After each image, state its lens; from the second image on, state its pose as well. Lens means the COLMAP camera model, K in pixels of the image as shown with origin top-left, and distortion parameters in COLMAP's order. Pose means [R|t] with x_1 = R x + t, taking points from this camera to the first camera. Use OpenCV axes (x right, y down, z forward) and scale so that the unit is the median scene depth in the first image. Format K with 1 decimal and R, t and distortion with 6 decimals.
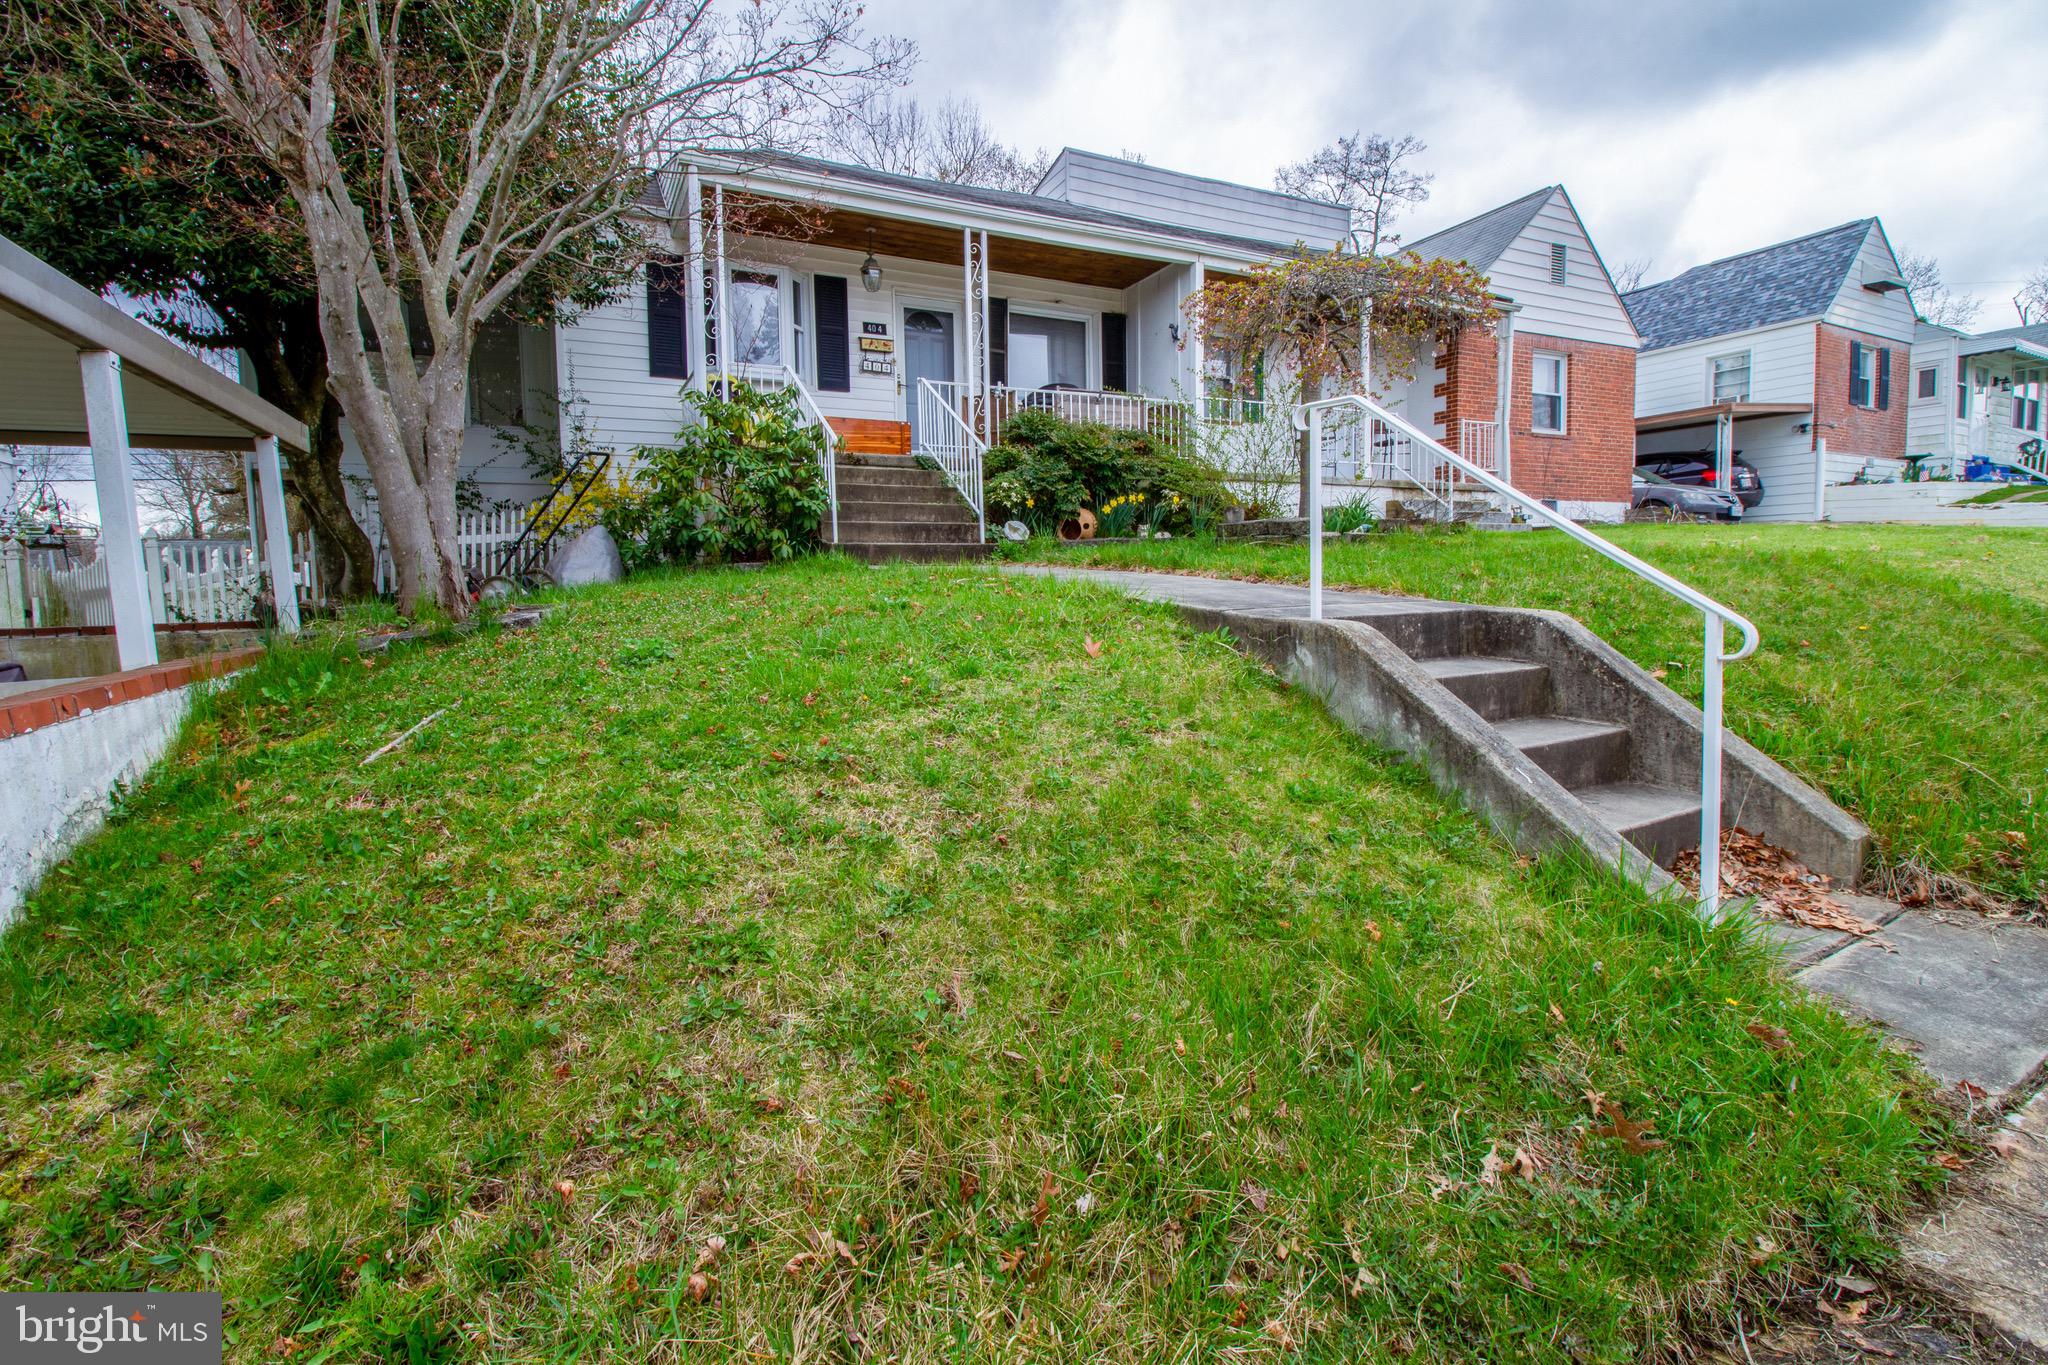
lens RADIAL K [[943.8, 0, 1021.4], [0, 943.8, 649.3], [0, 0, 1]] dist [0.002515, -0.013844]
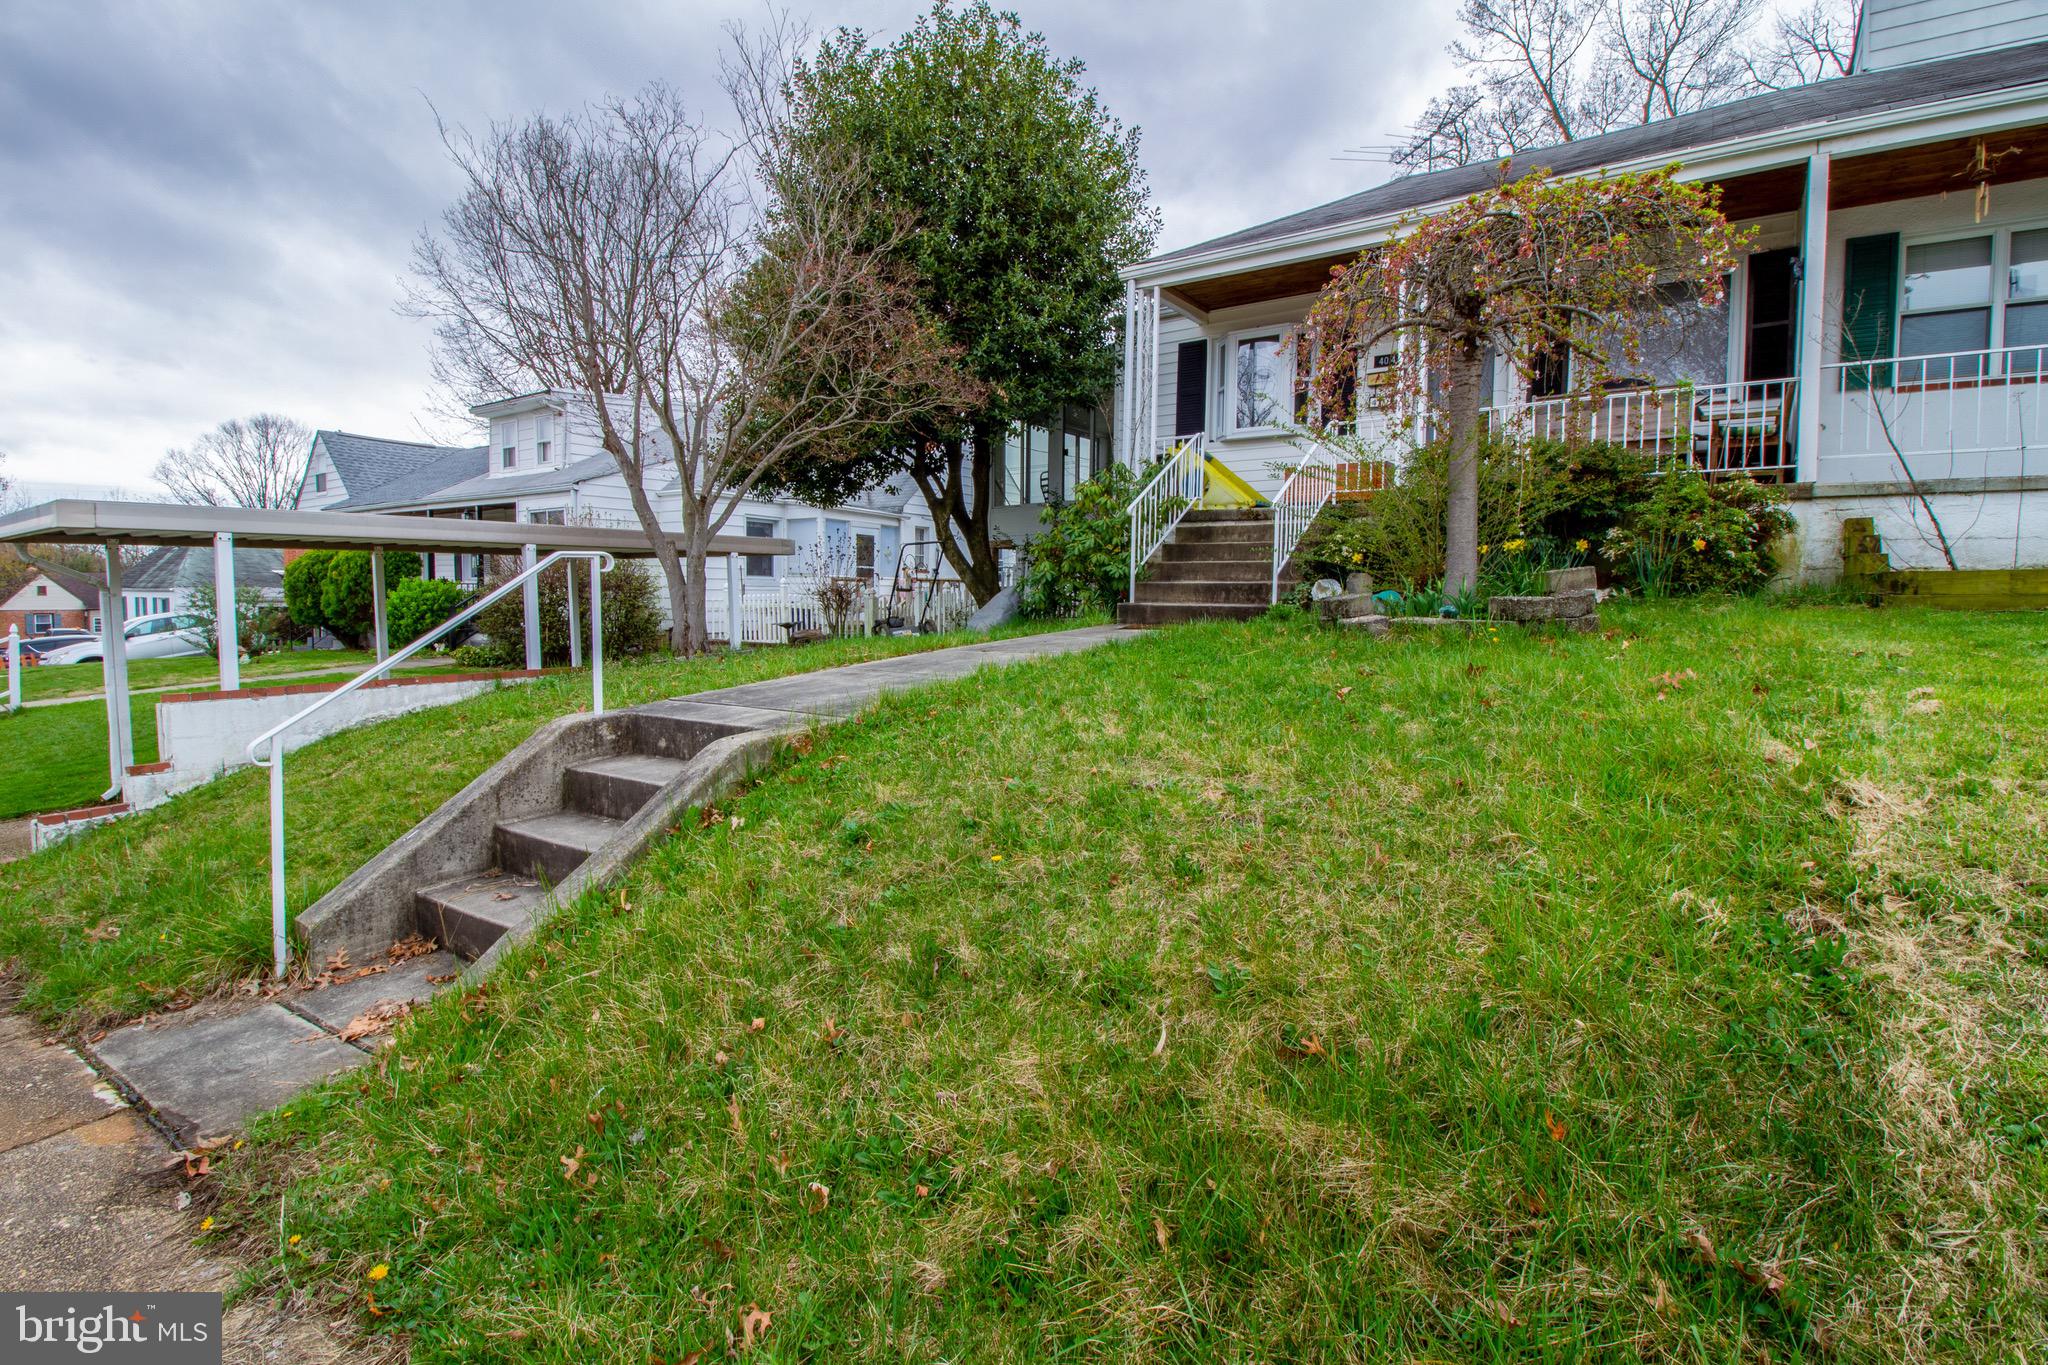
lens RADIAL K [[943.8, 0, 1021.4], [0, 943.8, 649.3], [0, 0, 1]] dist [0.002515, -0.013844]
pose [[0.468295, 0.073822, -0.880483, 0.504490], [-0.080656, 0.995915, 0.040602, -0.064885], [0.879883, 0.052002, 0.472336, 0.256360]]
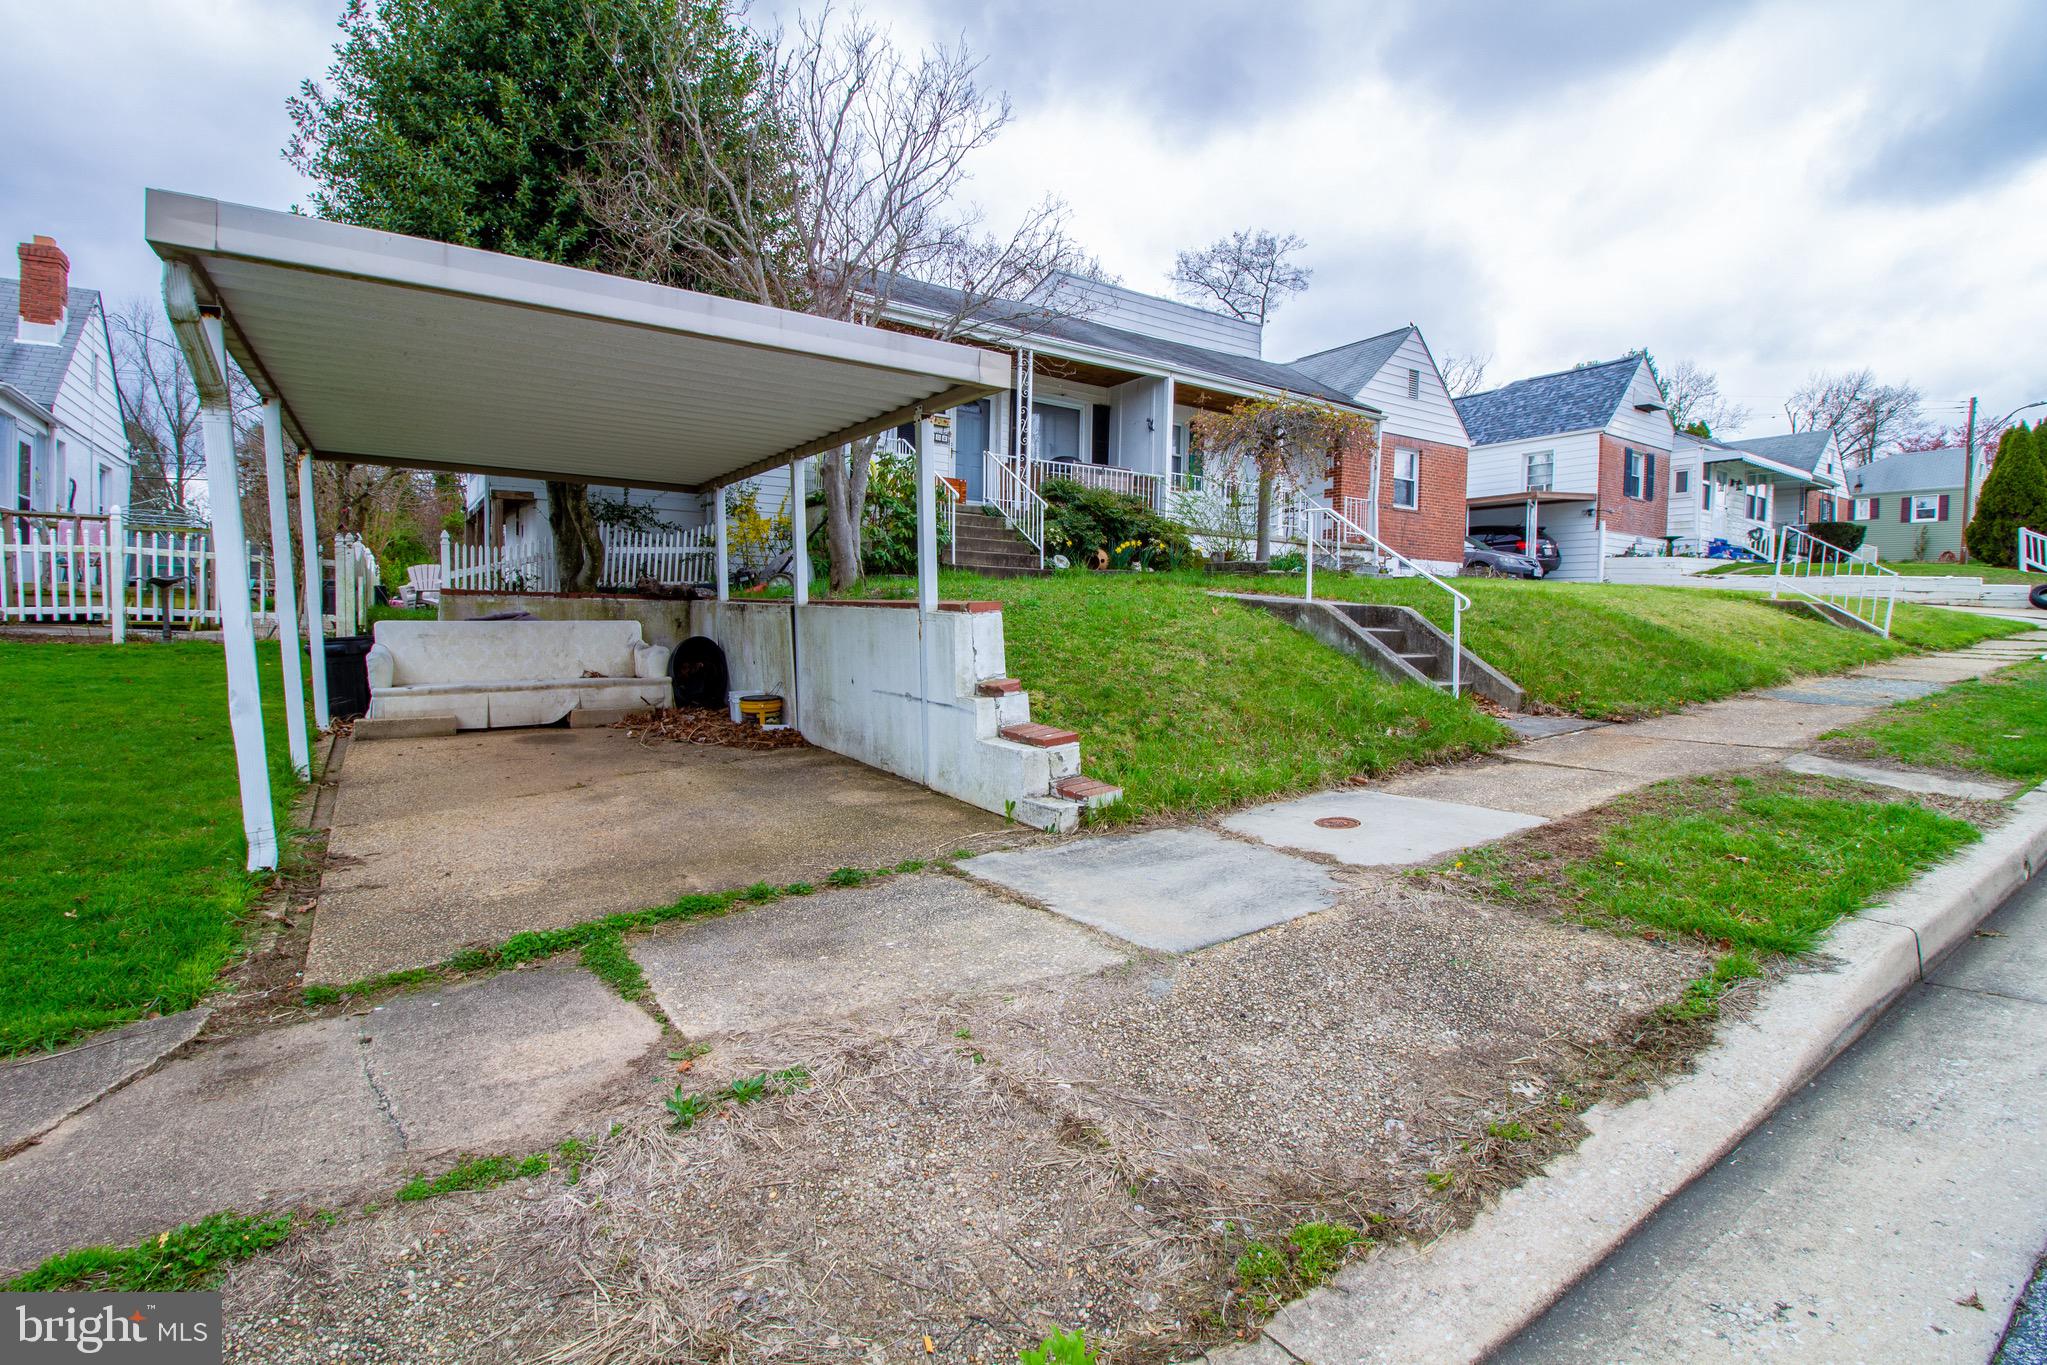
lens RADIAL K [[943.3, 0, 1020.9], [0, 943.3, 649.3], [0, 0, 1]] dist [0.002515, -0.013844]
pose [[0.991705, 0.033626, 0.124056, -0.190056], [-0.028653, 0.998721, -0.041656, 0.056405], [-0.125298, 0.037756, 0.991400, -0.338741]]
